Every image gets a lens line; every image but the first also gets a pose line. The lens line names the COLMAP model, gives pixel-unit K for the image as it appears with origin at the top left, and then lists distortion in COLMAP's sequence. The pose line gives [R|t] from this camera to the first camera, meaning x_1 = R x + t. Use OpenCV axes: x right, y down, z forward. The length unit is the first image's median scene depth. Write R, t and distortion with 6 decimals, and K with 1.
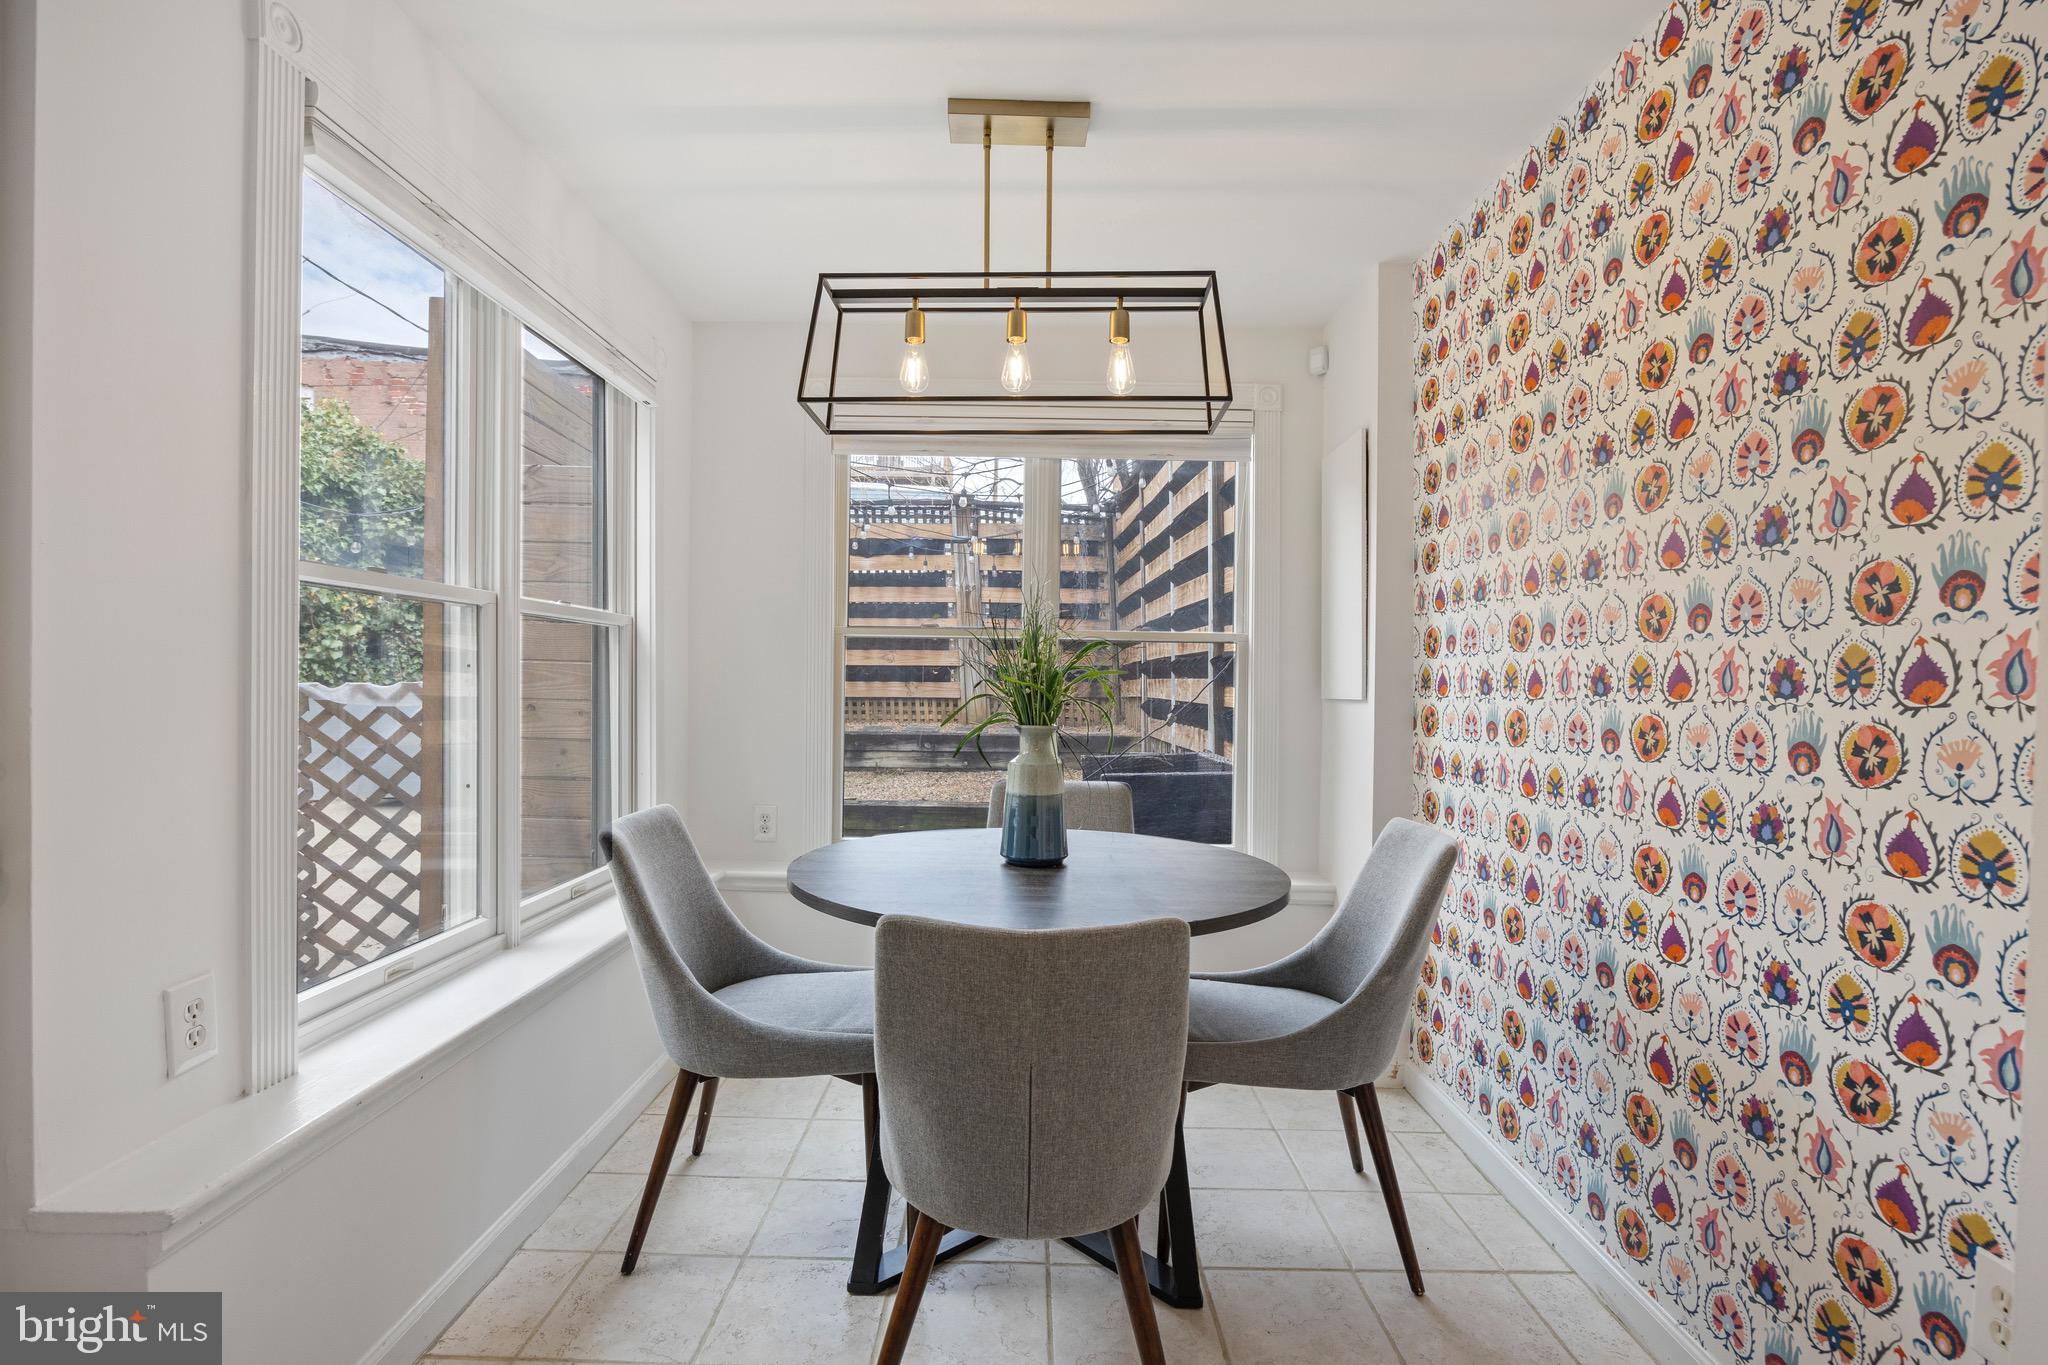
lens RADIAL K [[960.6, 0, 1029.3], [0, 960.6, 690.8], [0, 0, 1]] dist [-0.004049, -0.000563]
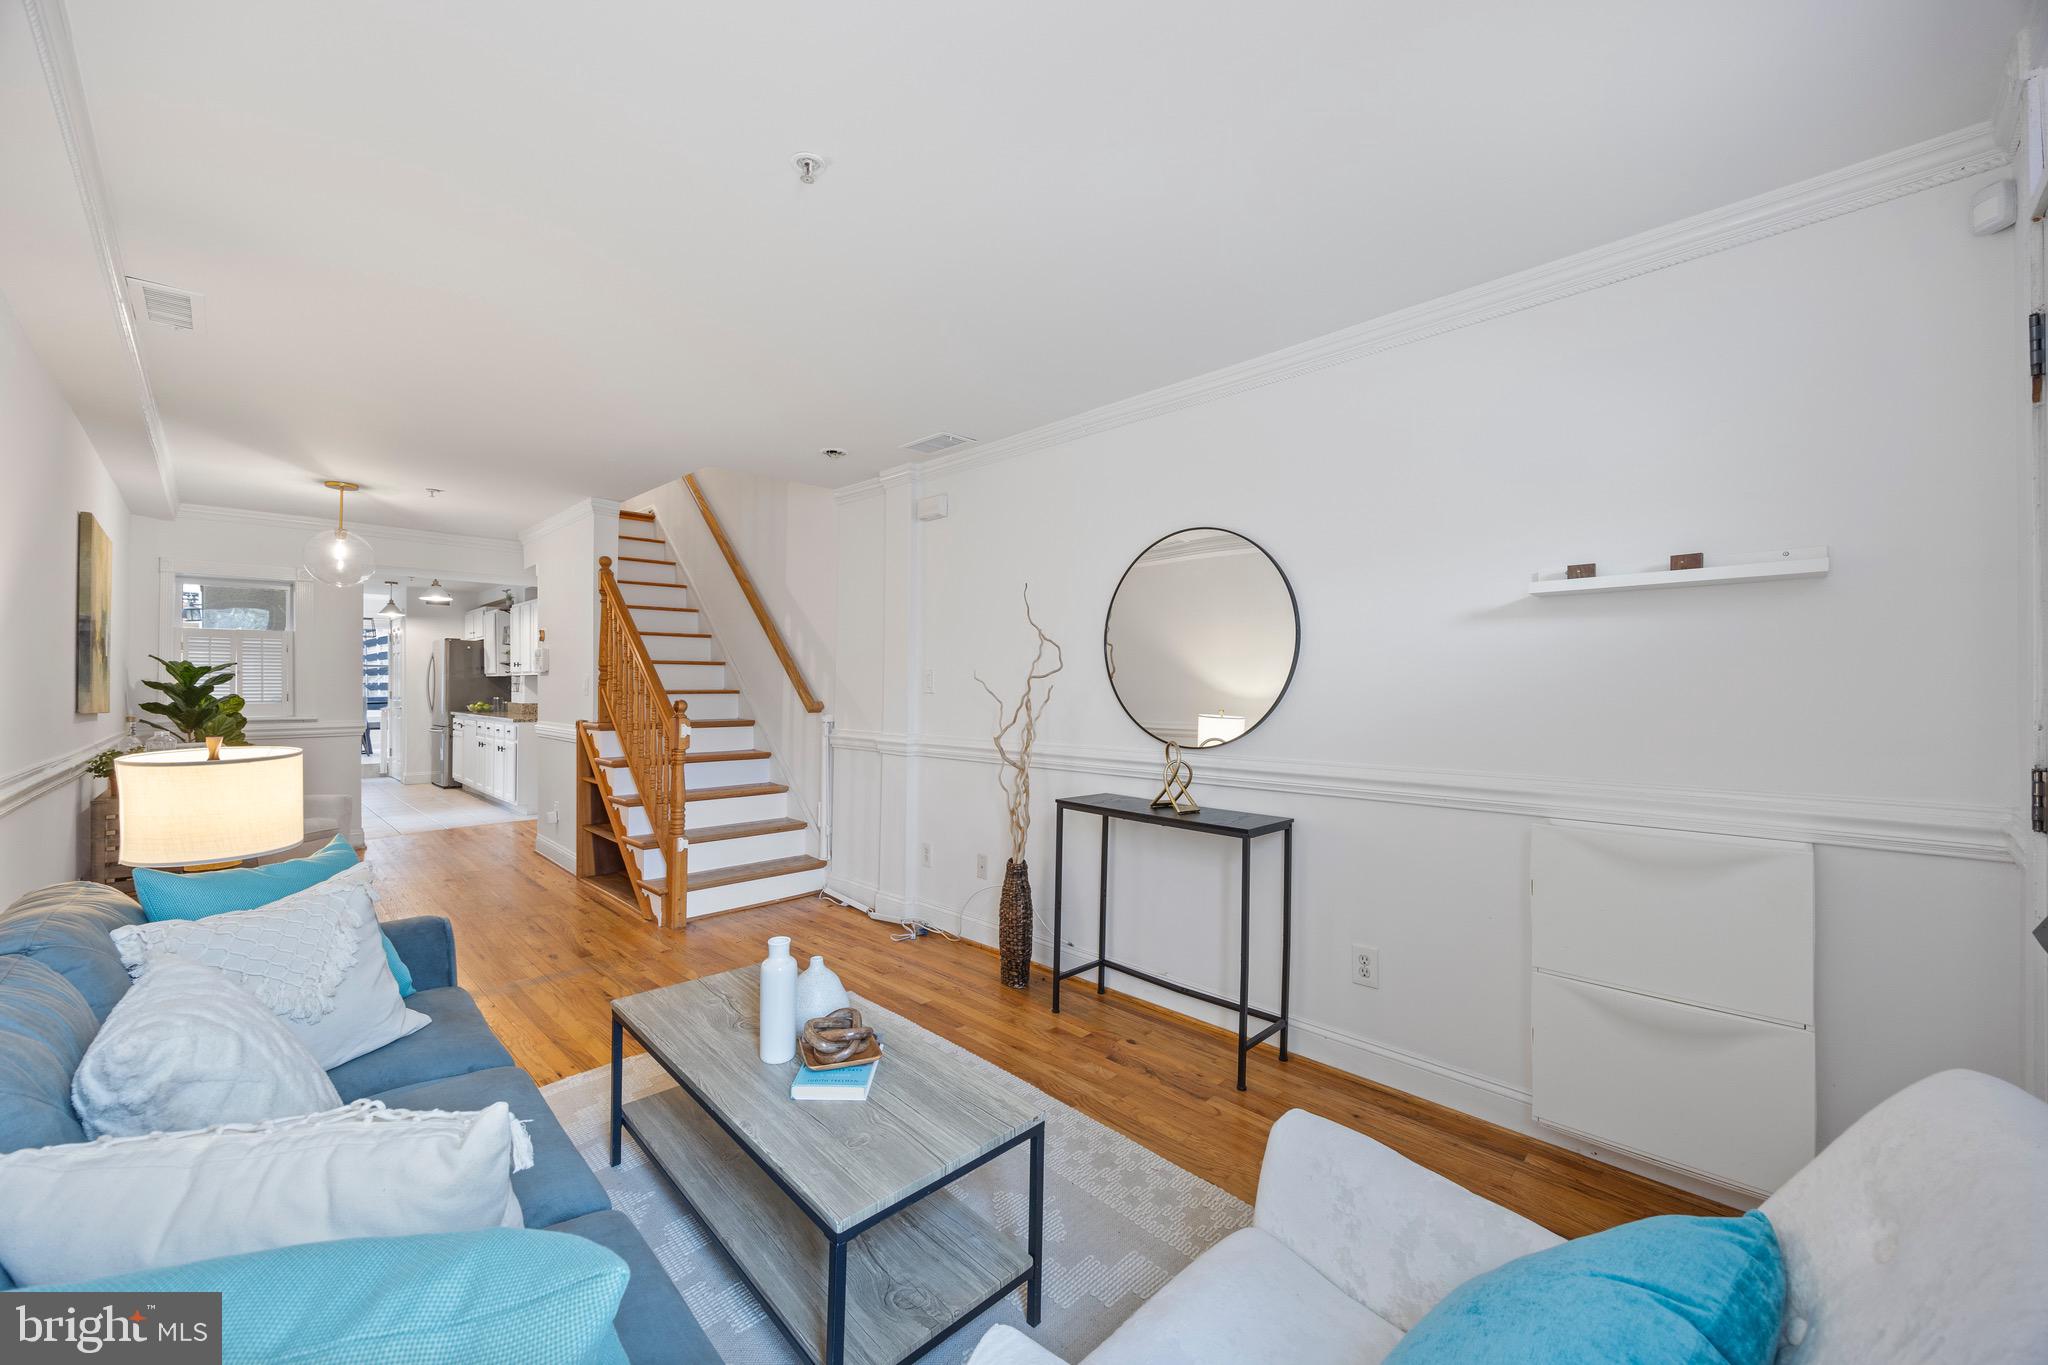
lens RADIAL K [[781.4, 0, 1027.8], [0, 781.4, 687.4], [0, 0, 1]] dist [-0.005286, 0.001143]
pose [[0.689056, -0.018525, 0.724472, -0.390559], [0.018391, 0.999798, 0.008072, 0.075896], [-0.724475, 0.007762, 0.689257, -3.852365]]
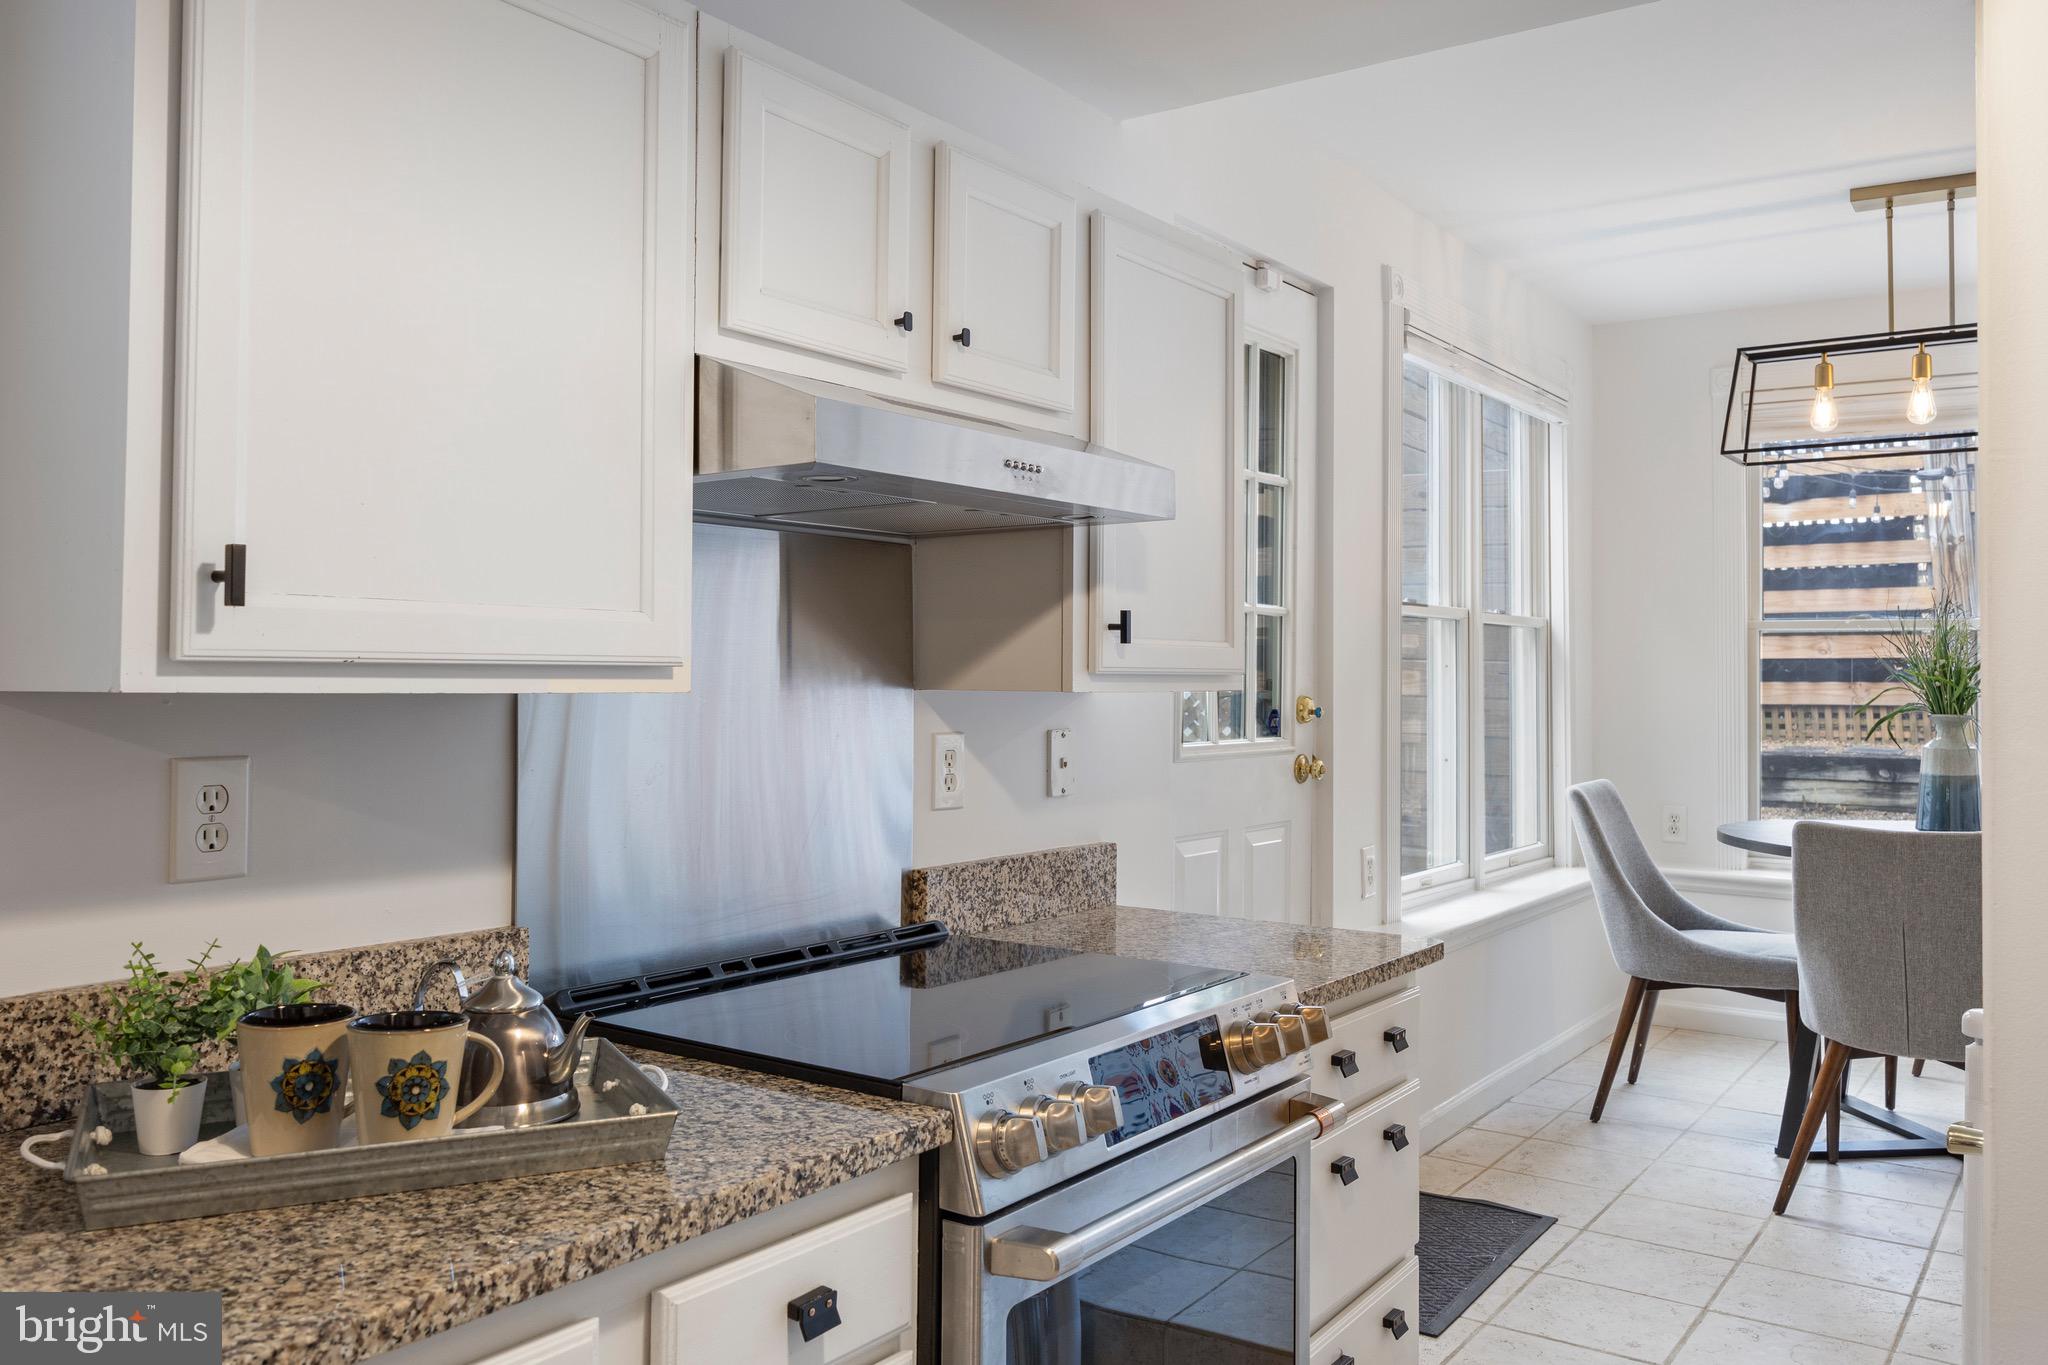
lens RADIAL K [[1630.5, 0, 1000.9], [0, 1630.5, 627.2], [0, 0, 1]] dist [-0.004932, -0.005907]
pose [[0.815132, -0.021589, -0.578872, 0.127200], [-0.004860, 0.999015, -0.044103, 0.014088], [0.579254, 0.038763, 0.814225, -0.737405]]
